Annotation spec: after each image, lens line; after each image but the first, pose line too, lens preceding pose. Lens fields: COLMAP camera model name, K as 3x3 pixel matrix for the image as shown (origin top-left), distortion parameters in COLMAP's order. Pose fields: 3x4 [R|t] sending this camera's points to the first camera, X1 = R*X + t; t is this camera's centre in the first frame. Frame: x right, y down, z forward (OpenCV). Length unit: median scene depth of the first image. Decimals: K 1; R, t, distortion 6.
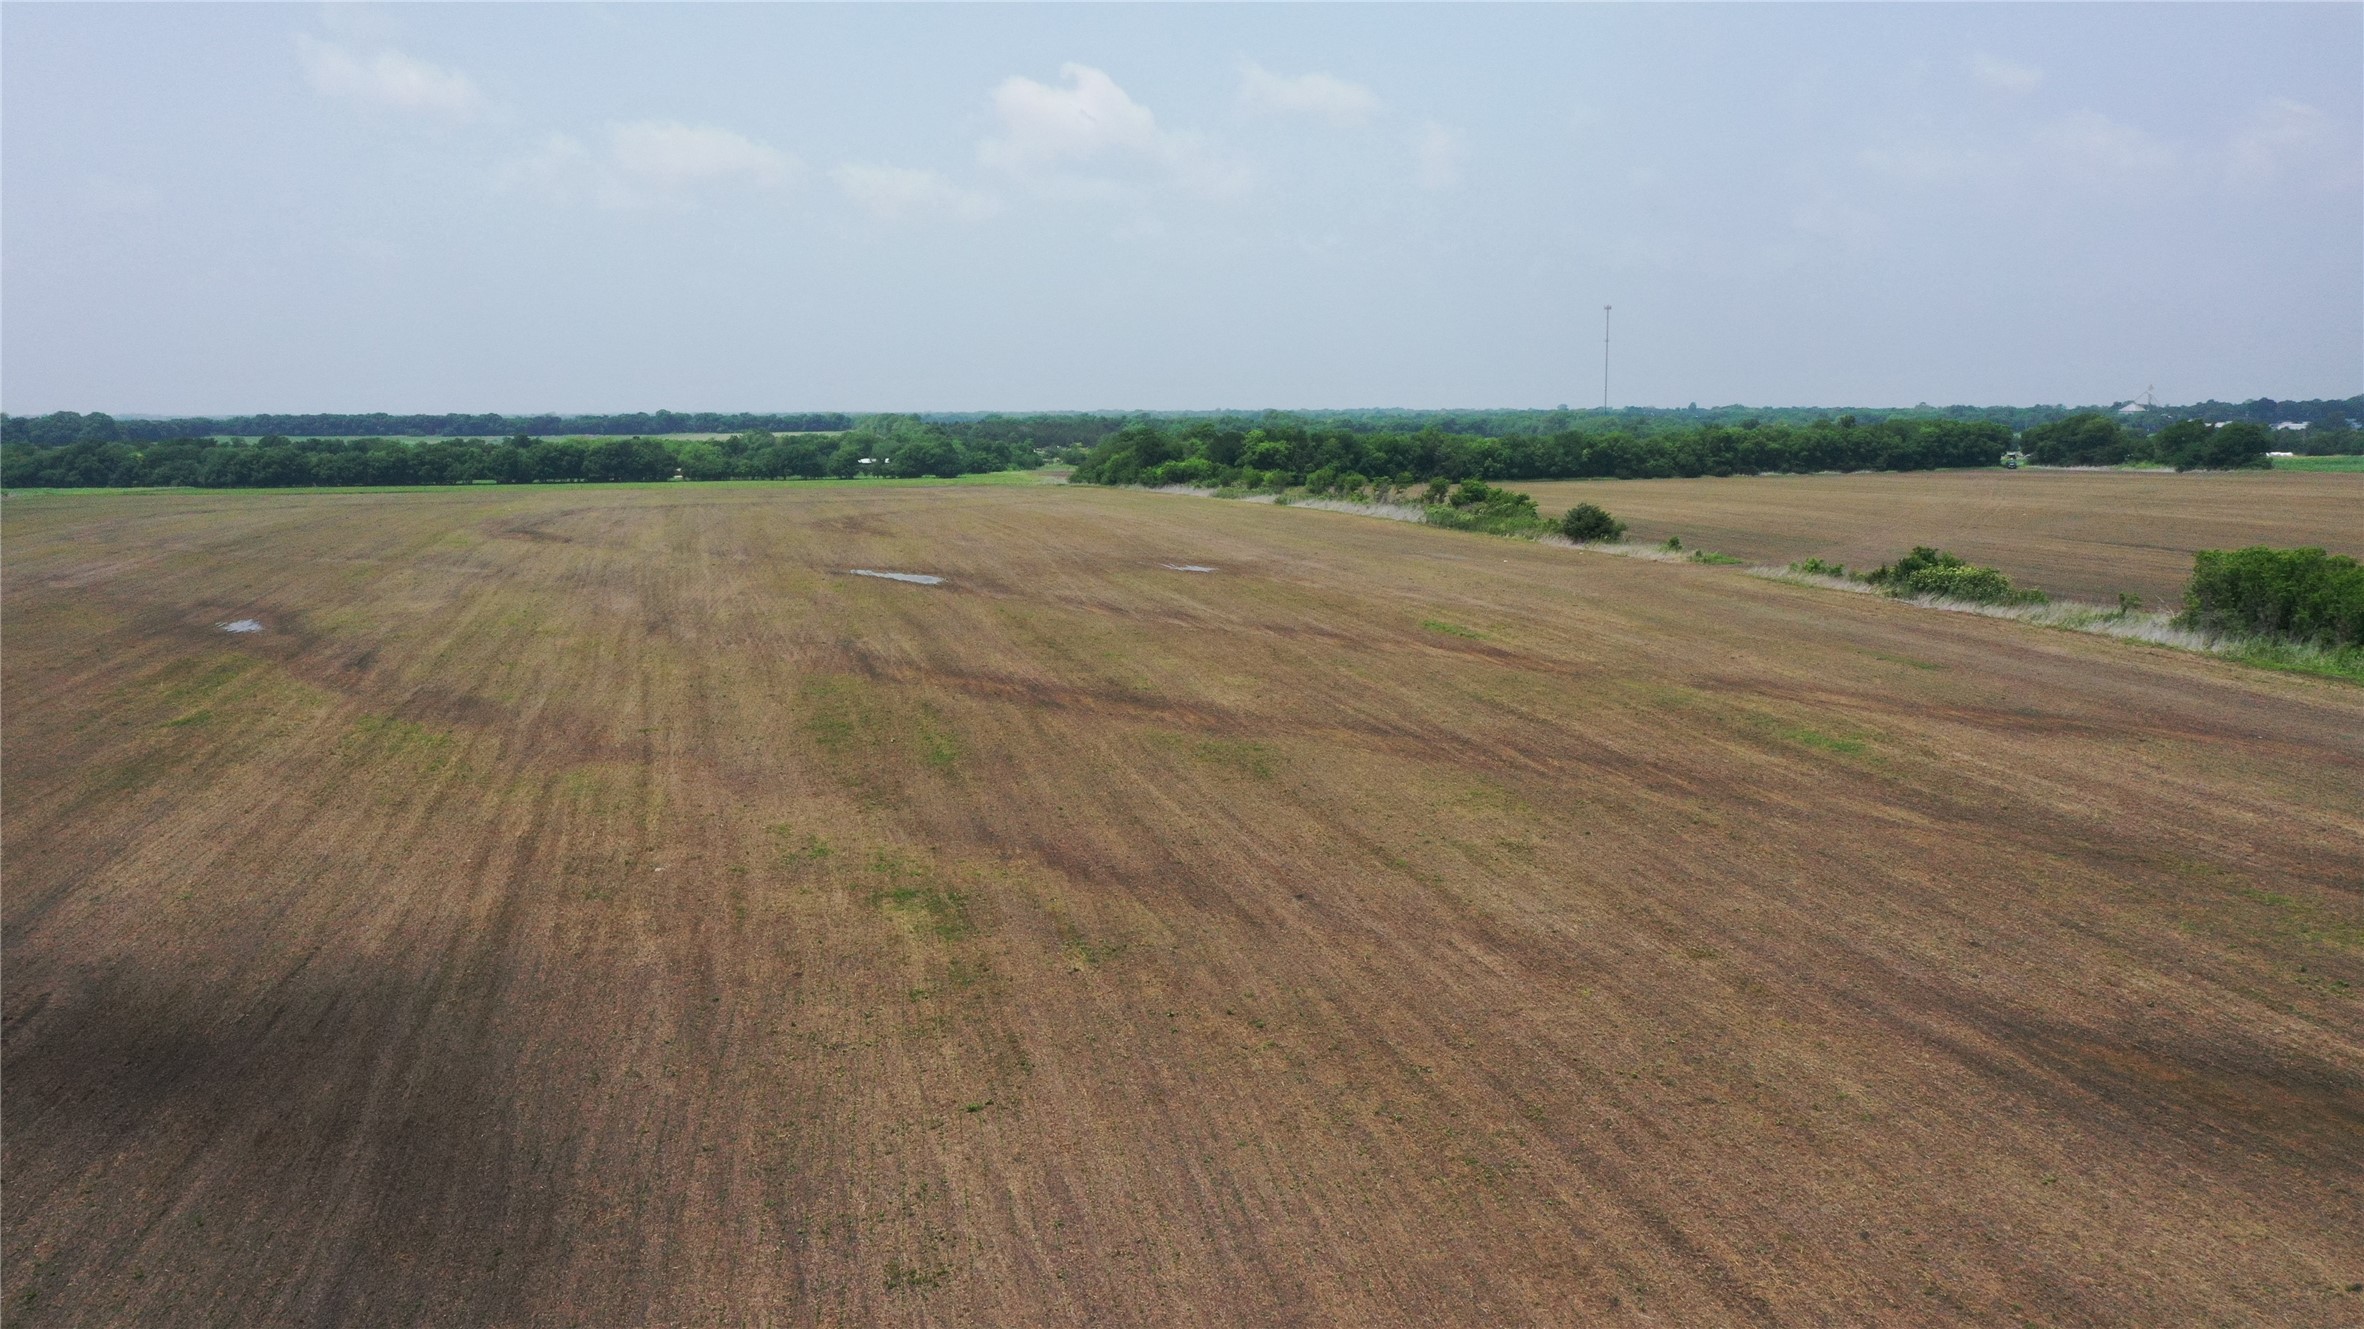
lens RADIAL K [[1868.1, 0, 1178.8], [0, 1868.1, 655.4], [0, 0, 1]] dist [0.013814, 0.000100]
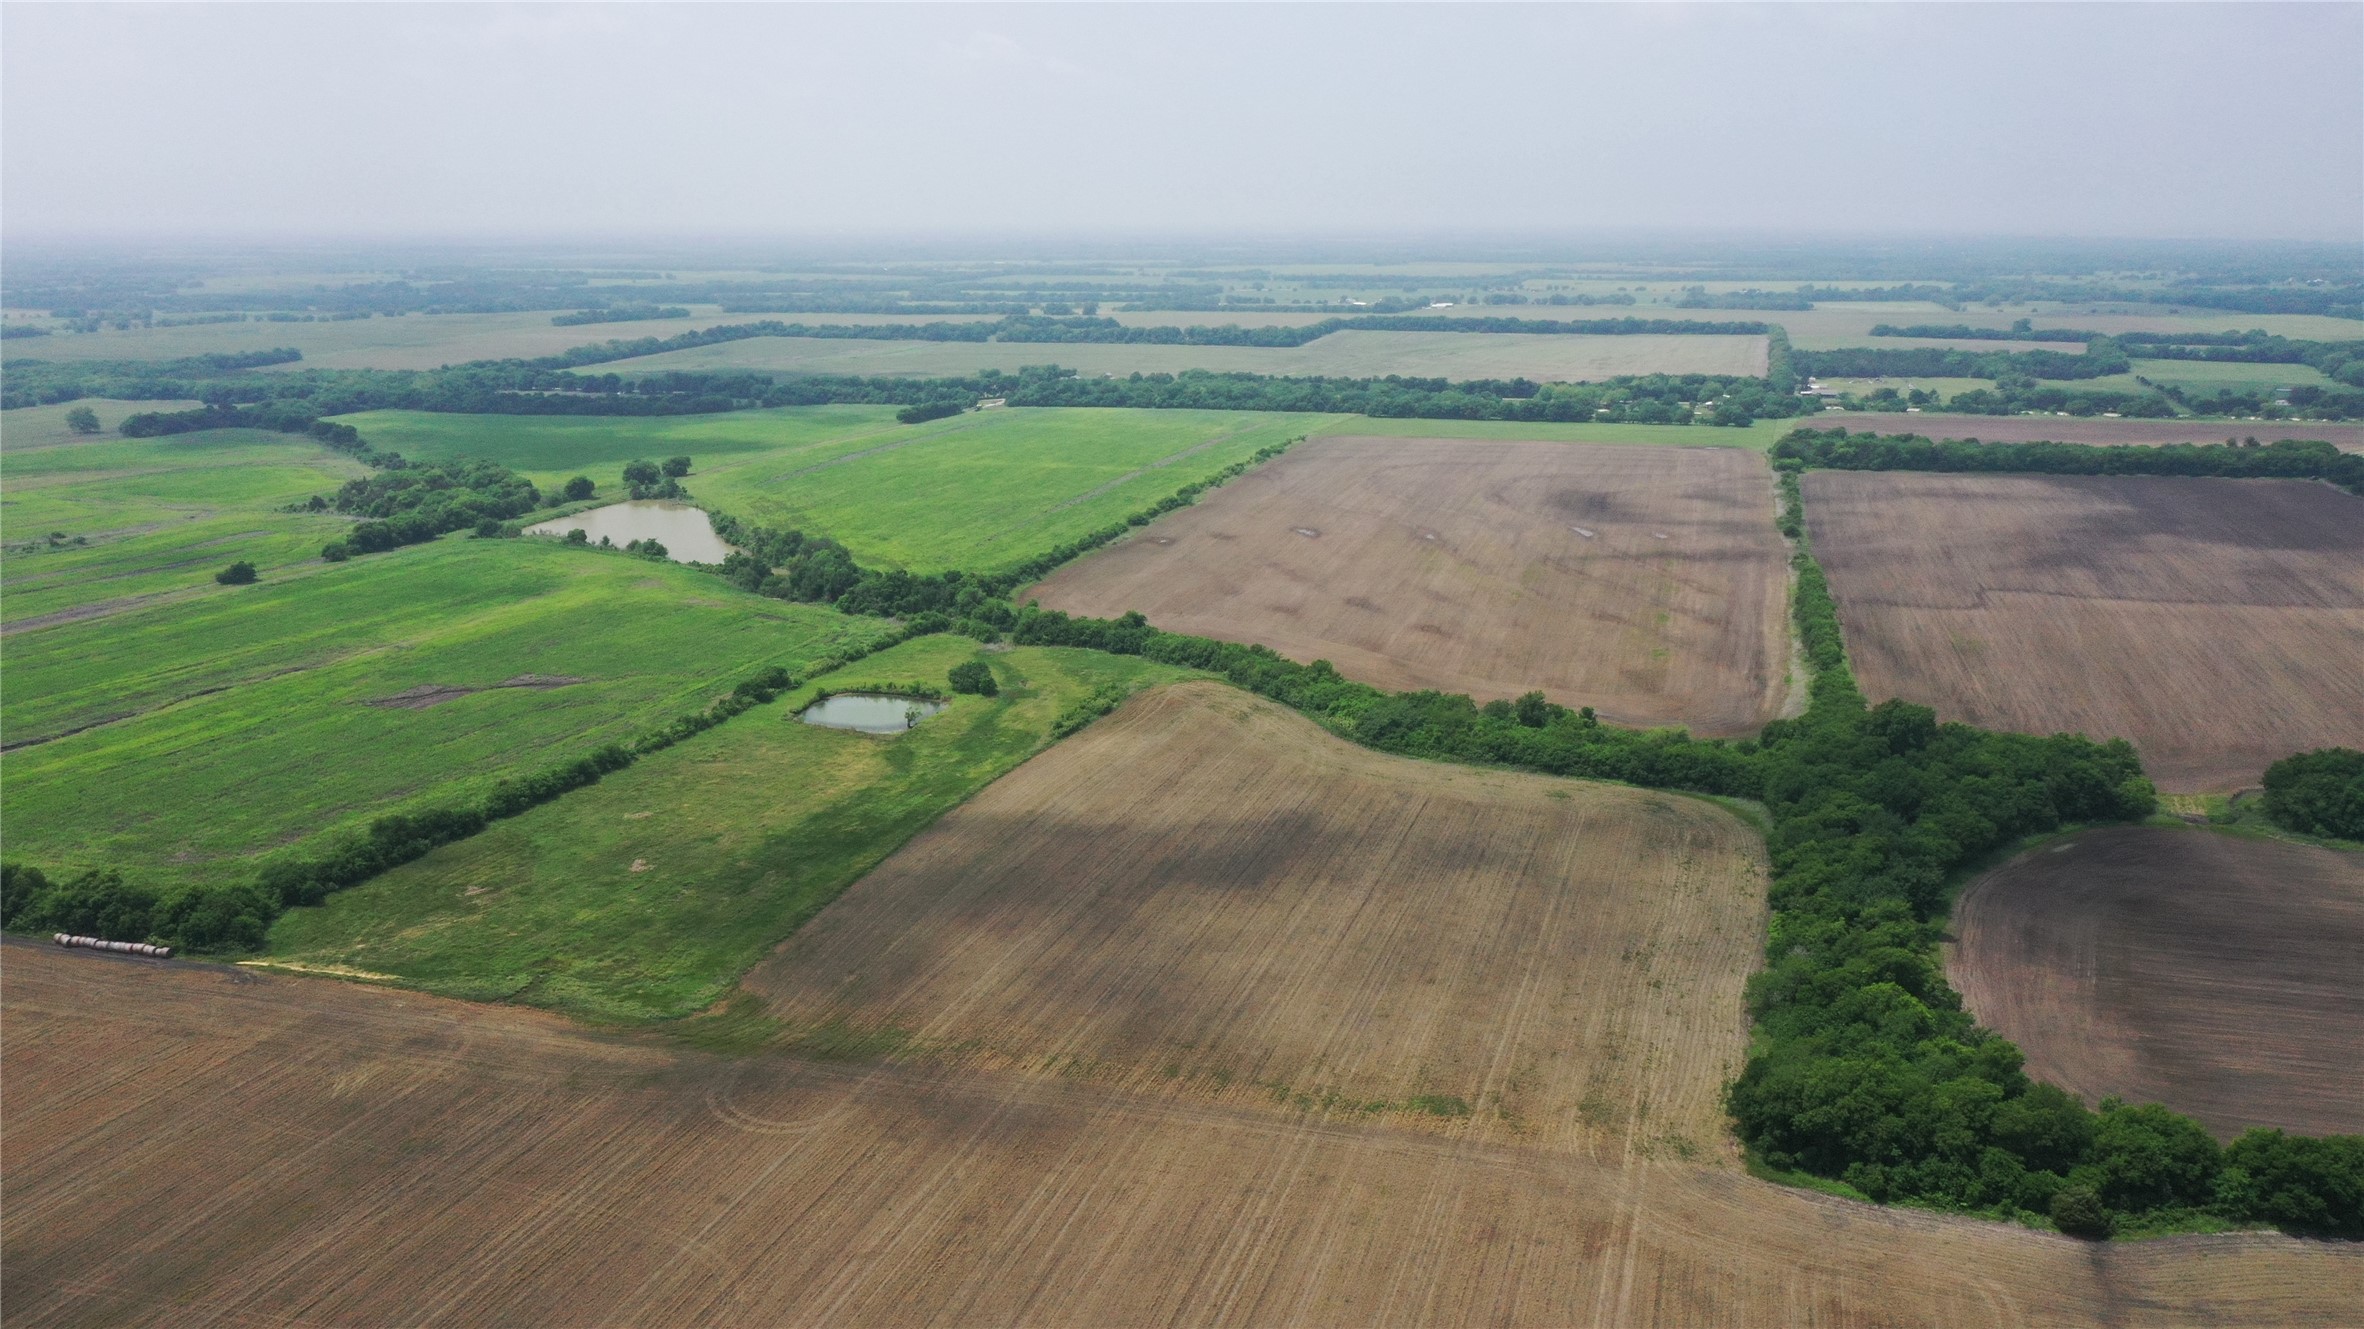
lens RADIAL K [[1868.1, 0, 1180.0], [0, 1868.1, 659.6], [0, 0, 1]] dist [0.013814, 0.000100]
pose [[0.863197, 0.120539, -0.490266, 1.394045], [-0.067383, 0.989899, 0.124740, -0.274393], [0.500350, -0.074639, 0.862600, -3.651008]]
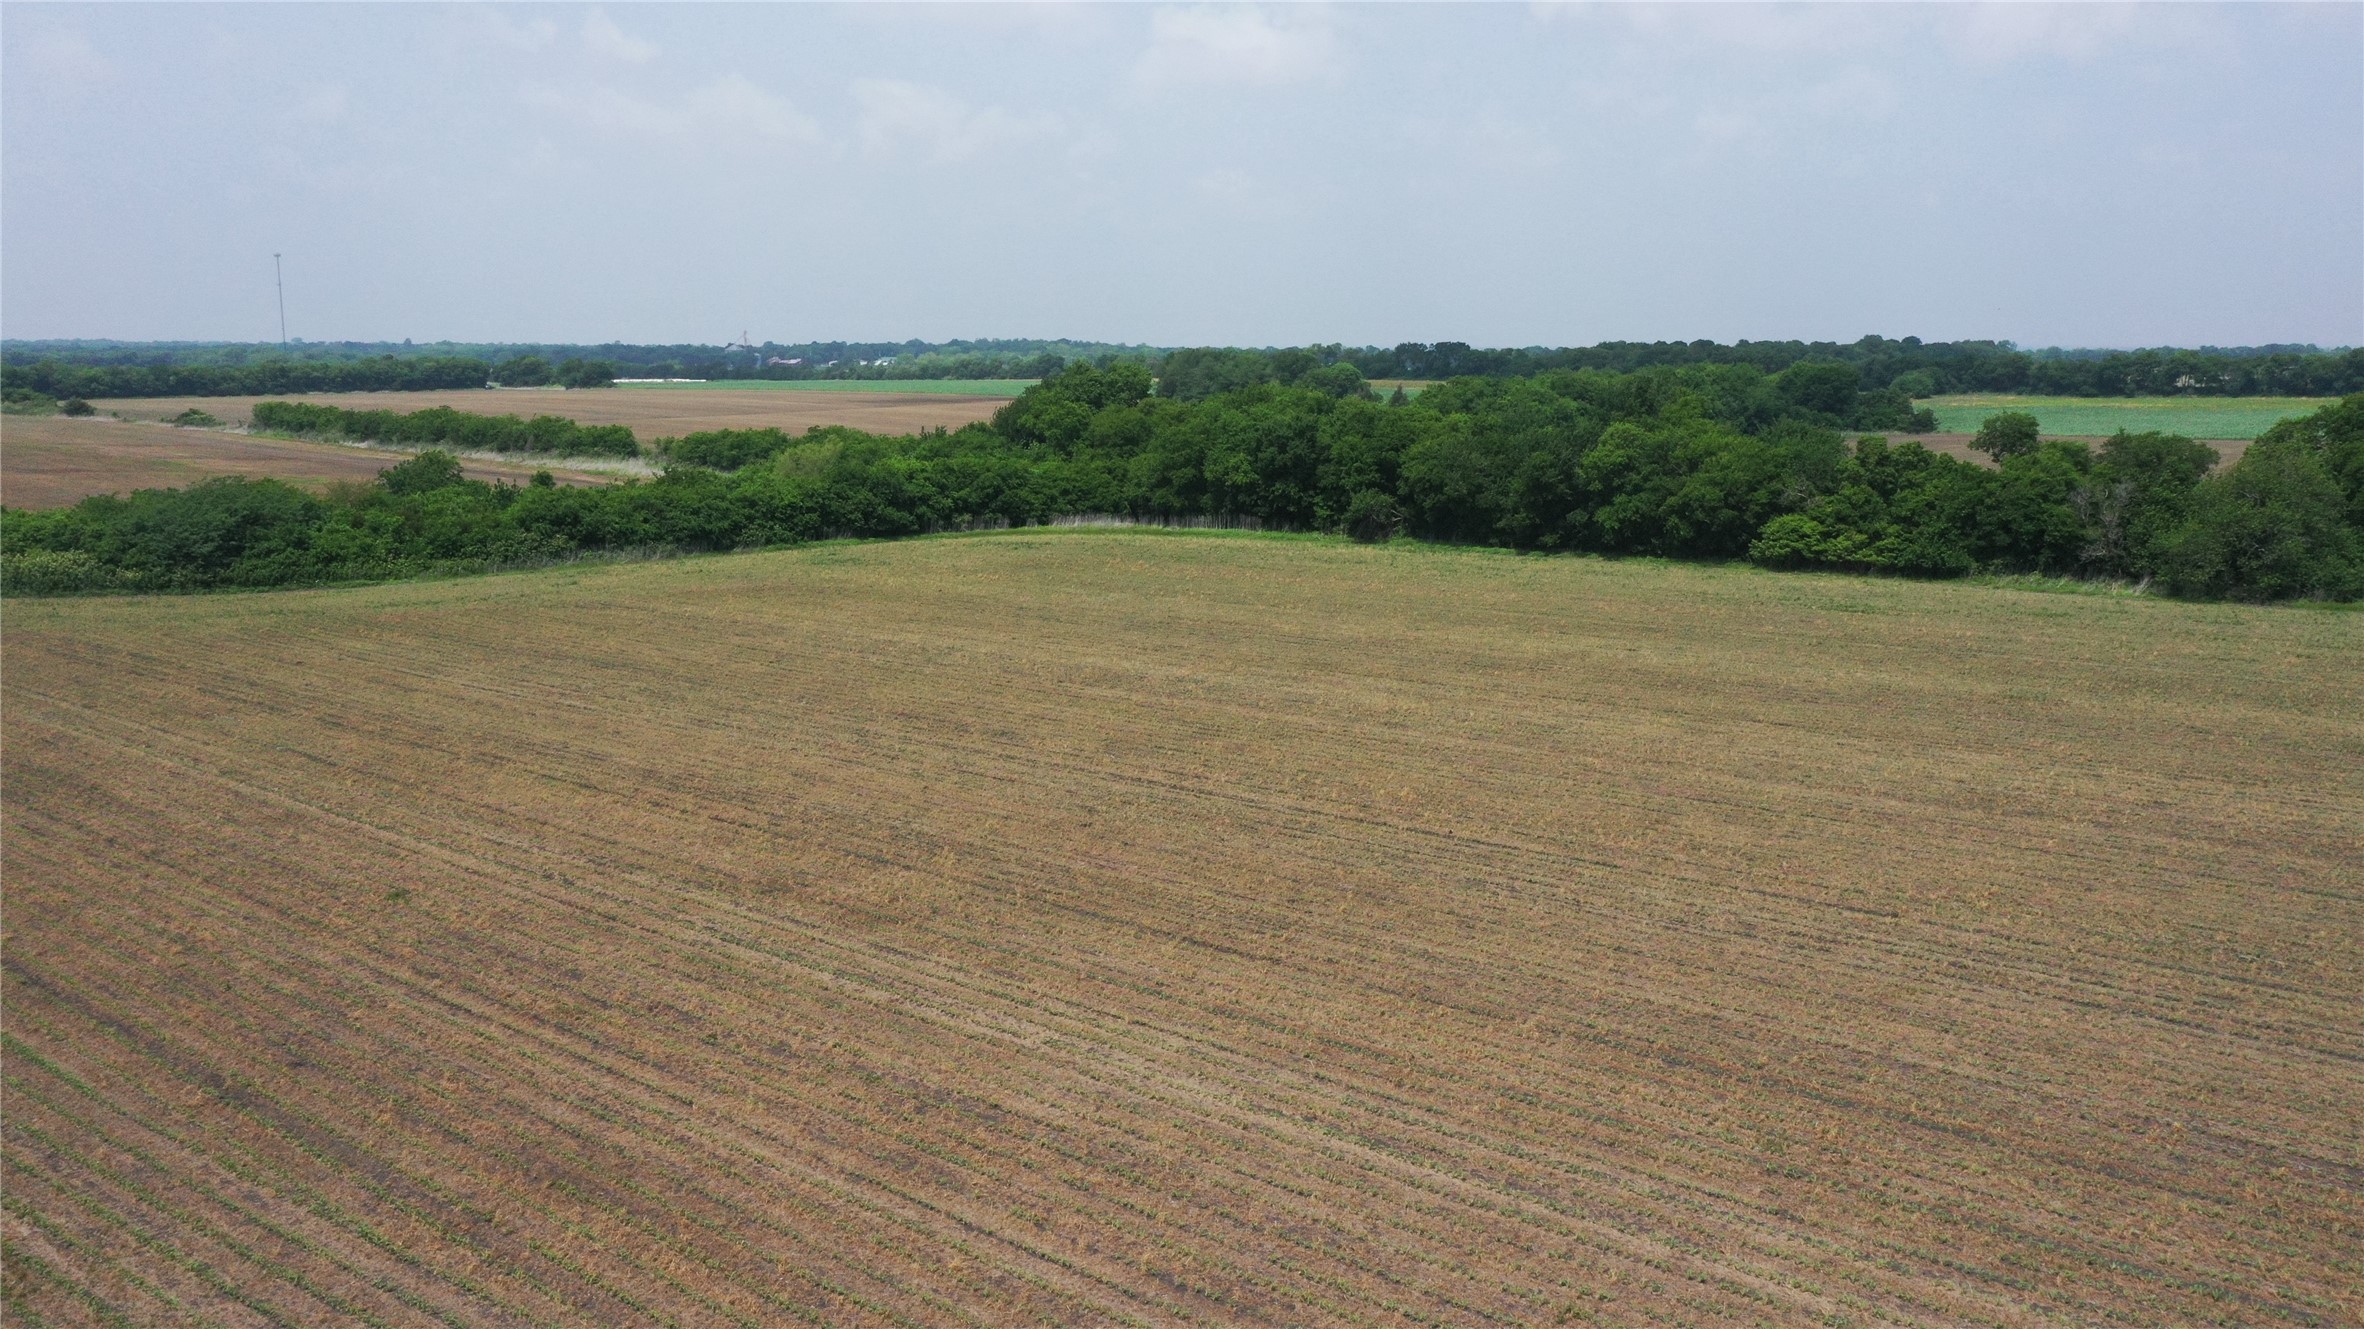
lens RADIAL K [[1868.1, 0, 1186.7], [0, 1868.1, 672.3], [0, 0, 1]] dist [0.013814, 0.000100]
pose [[0.811296, -0.094579, 0.576935, -0.019097], [0.069652, 0.995436, 0.065240, 0.254067], [-0.580472, -0.012744, 0.814180, -2.097288]]
